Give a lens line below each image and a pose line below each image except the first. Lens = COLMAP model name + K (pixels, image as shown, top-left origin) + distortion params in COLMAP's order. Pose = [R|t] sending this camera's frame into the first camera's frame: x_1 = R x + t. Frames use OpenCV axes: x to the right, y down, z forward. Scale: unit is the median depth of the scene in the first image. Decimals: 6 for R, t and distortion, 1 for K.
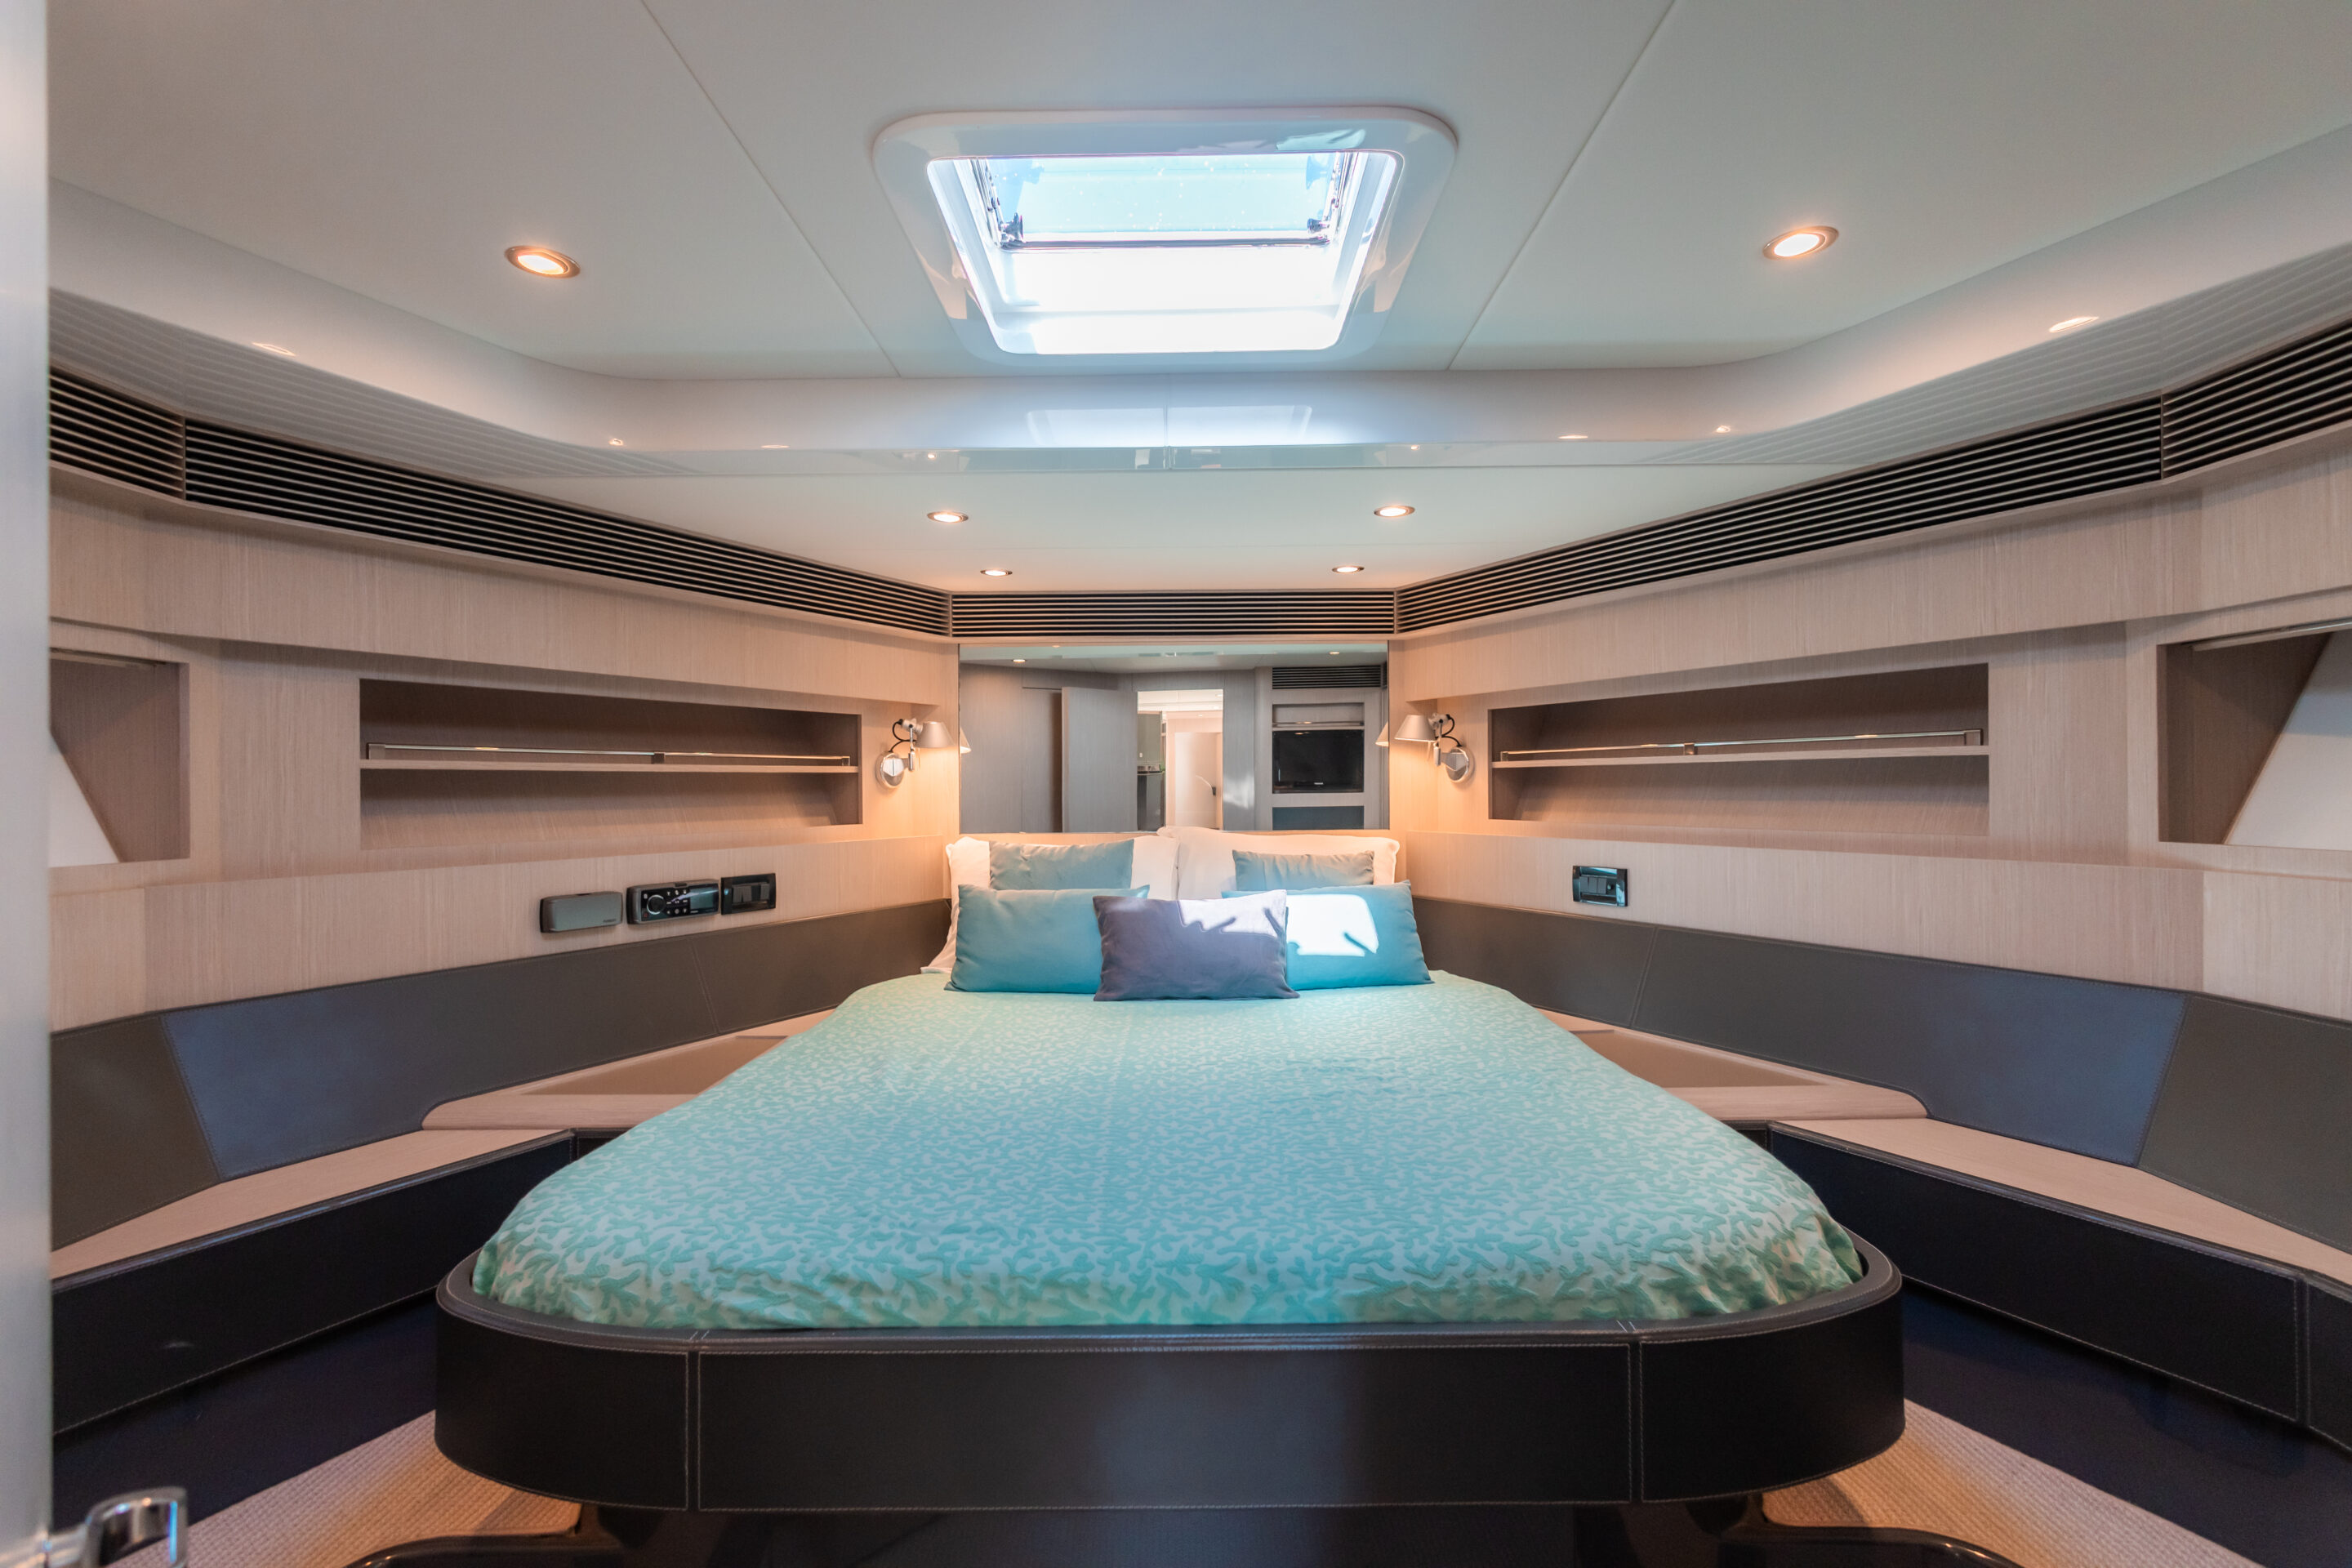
lens RADIAL K [[1086.0, 0, 1177.2], [0, 1086.0, 787.9], [0, 0, 1]] dist [0.004753, 0.001662]
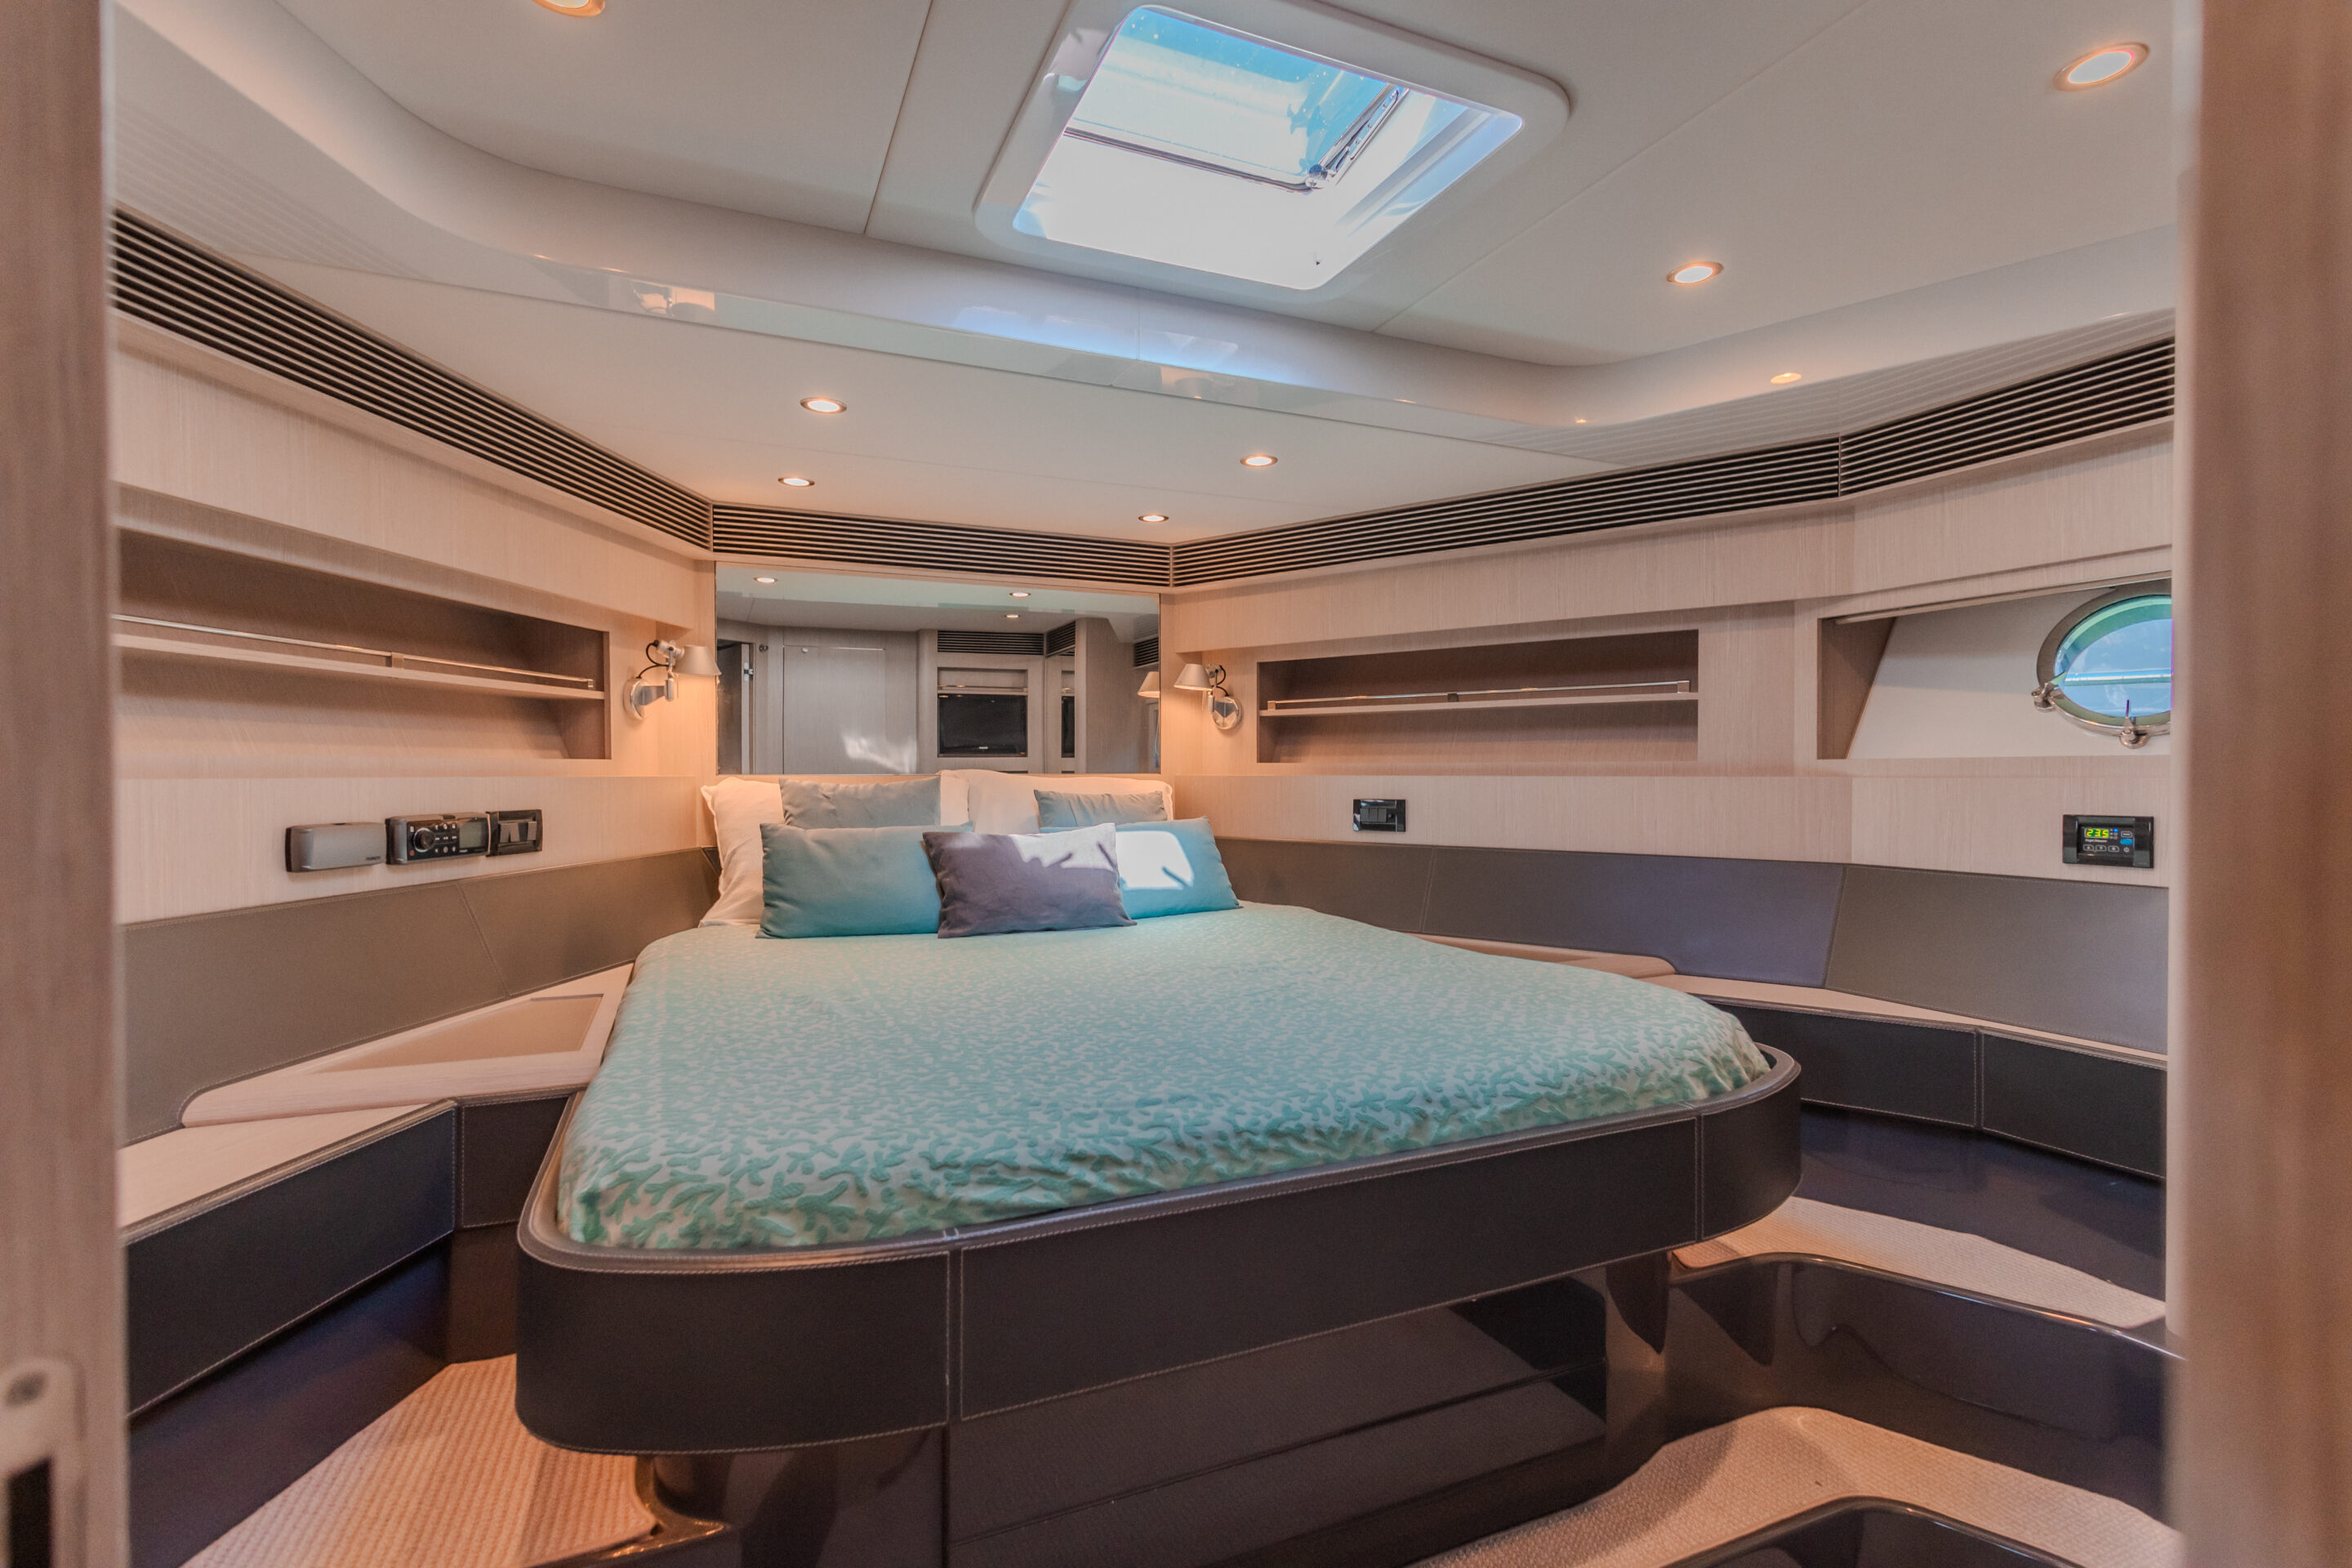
lens RADIAL K [[1086.0, 0, 1178.9], [0, 1086.0, 780.8], [0, 0, 1]] dist [0.004753, 0.001662]
pose [[0.912496, 0.005515, 0.409049, -0.363587], [-0.007188, 0.999971, 0.002554, 0.069924], [-0.409023, -0.005271, 0.912509, 0.057122]]
